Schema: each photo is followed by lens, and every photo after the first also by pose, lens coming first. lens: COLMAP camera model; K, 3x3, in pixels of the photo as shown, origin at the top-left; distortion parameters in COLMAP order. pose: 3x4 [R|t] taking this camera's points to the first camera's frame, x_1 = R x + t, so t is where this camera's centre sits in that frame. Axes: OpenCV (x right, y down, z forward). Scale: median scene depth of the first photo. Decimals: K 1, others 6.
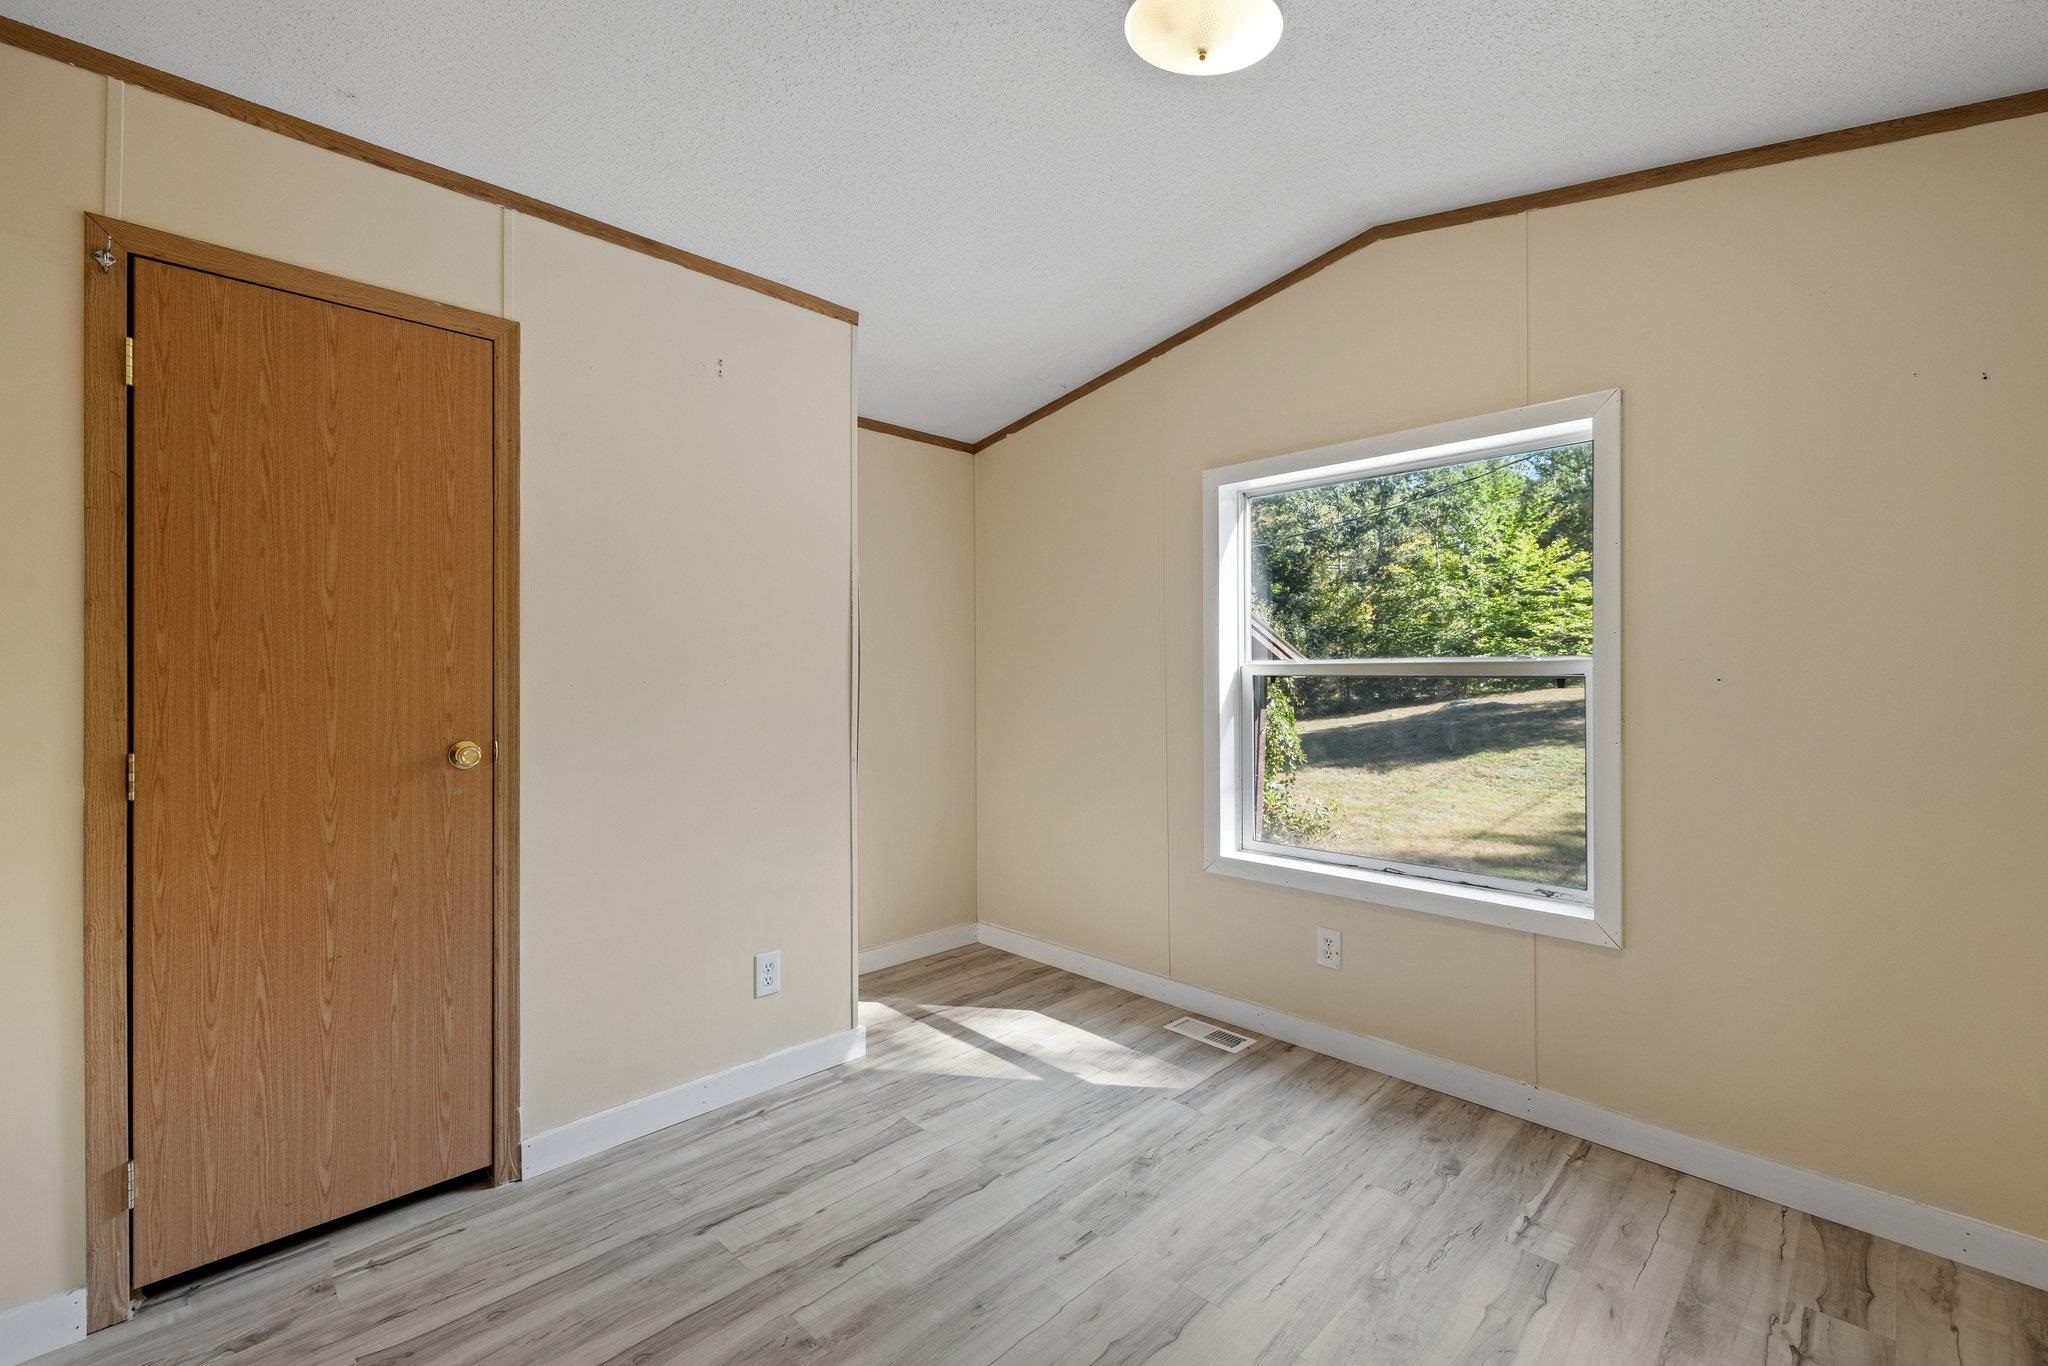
lens RADIAL K [[858.8, 0, 1011.5], [0, 858.8, 683.9], [0, 0, 1]] dist [-0.001030, 0.000033]
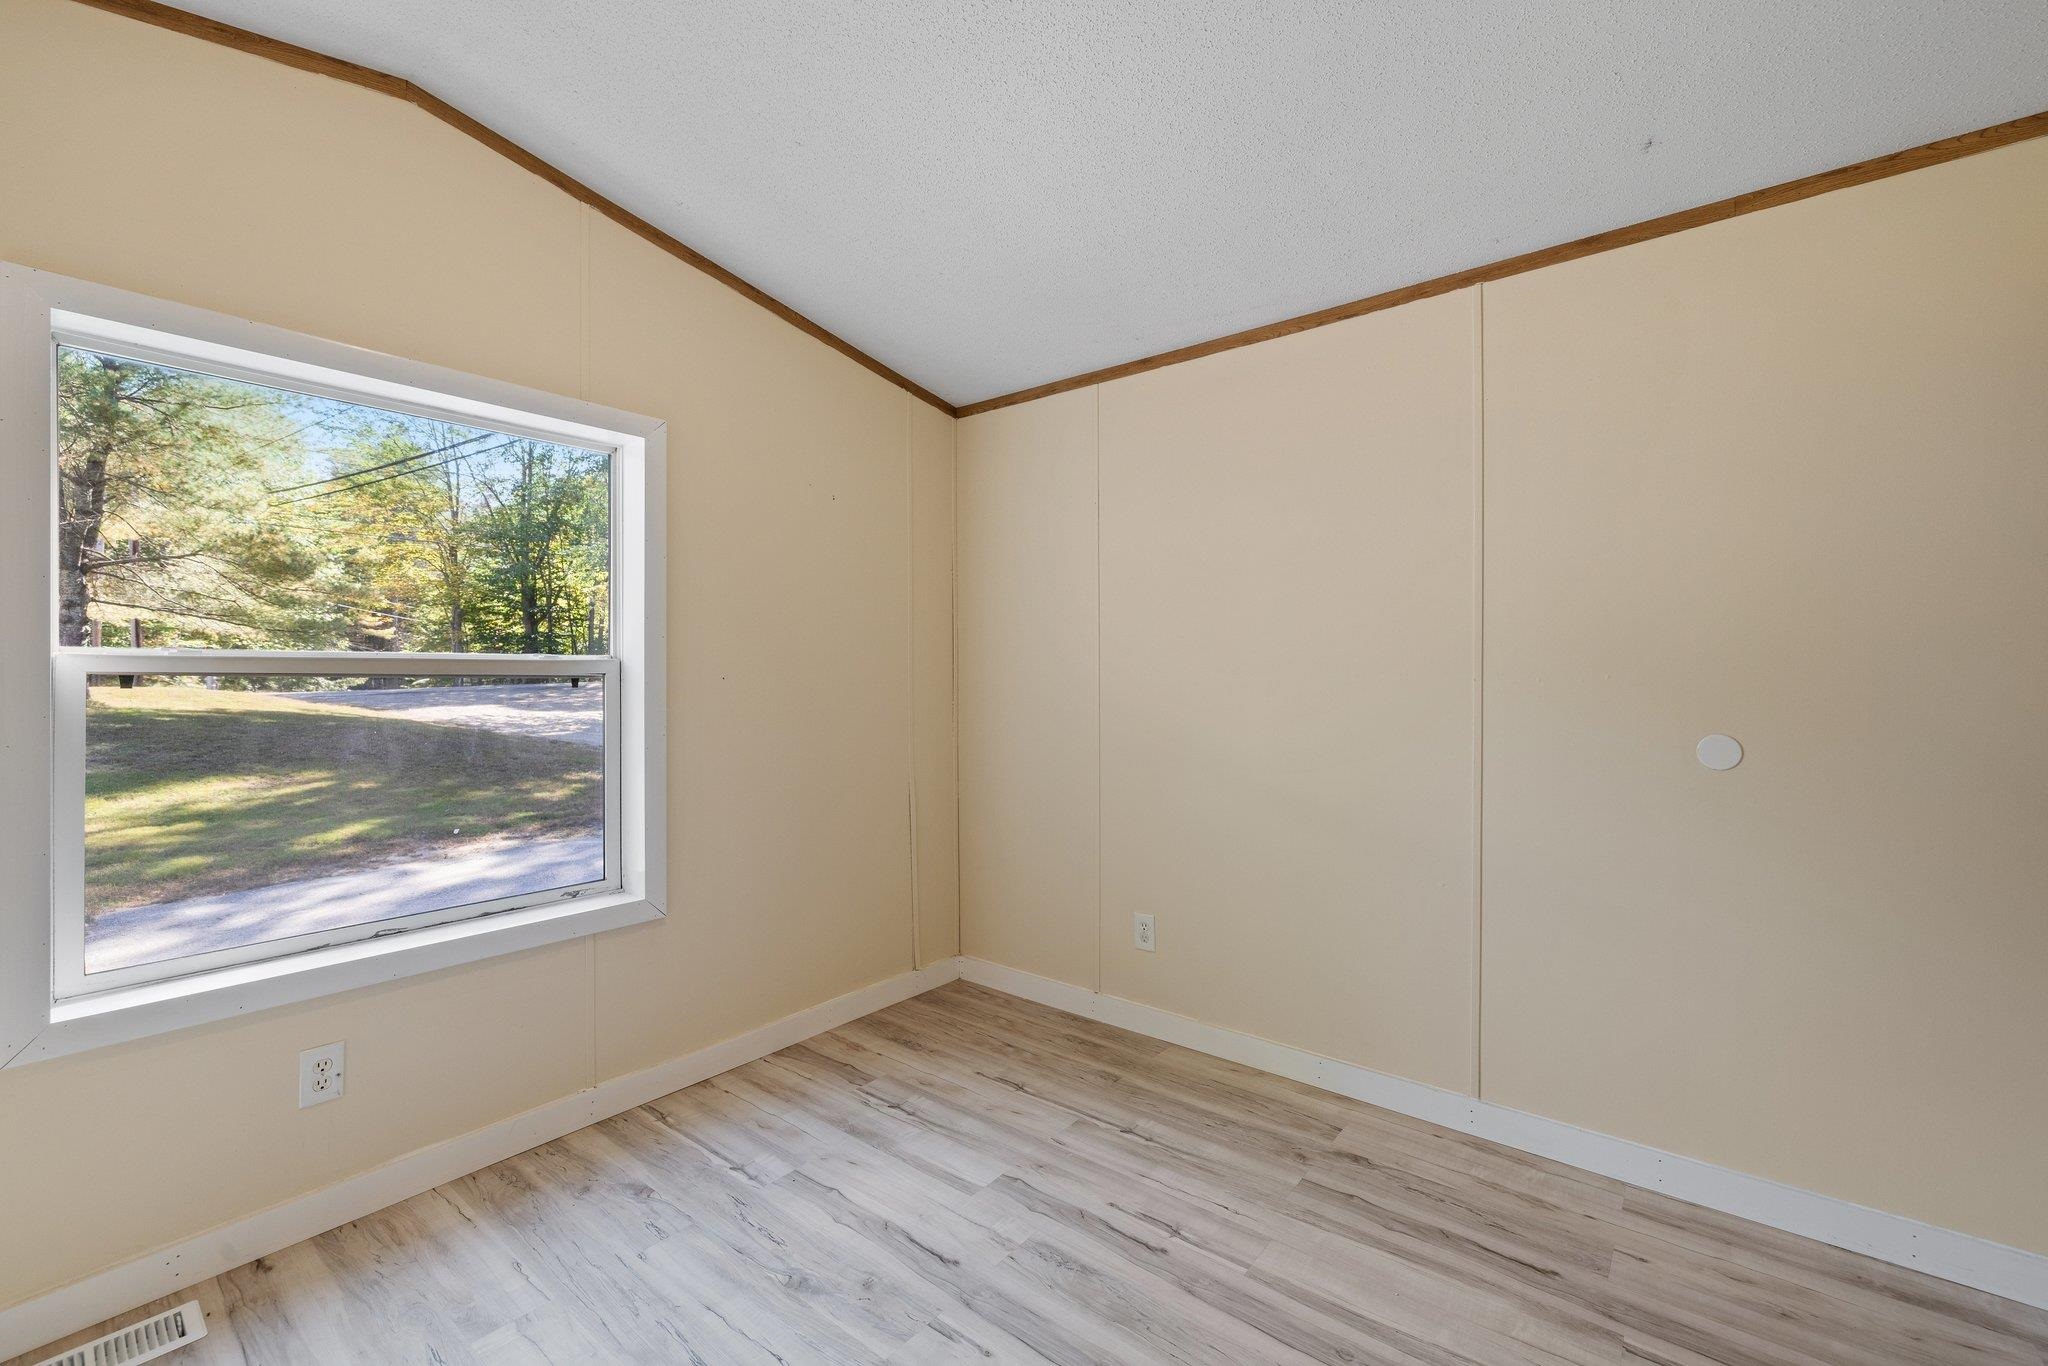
lens RADIAL K [[853.2, 0, 1013.3], [0, 853.2, 676.1], [0, 0, 1]] dist [0.000350, -0.000056]
pose [[-0.105954, -0.003261, 0.994366, -0.463005], [0.010125, 0.999939, 0.004359, -0.009792], [-0.994320, 0.010530, -0.105914, 0.661228]]
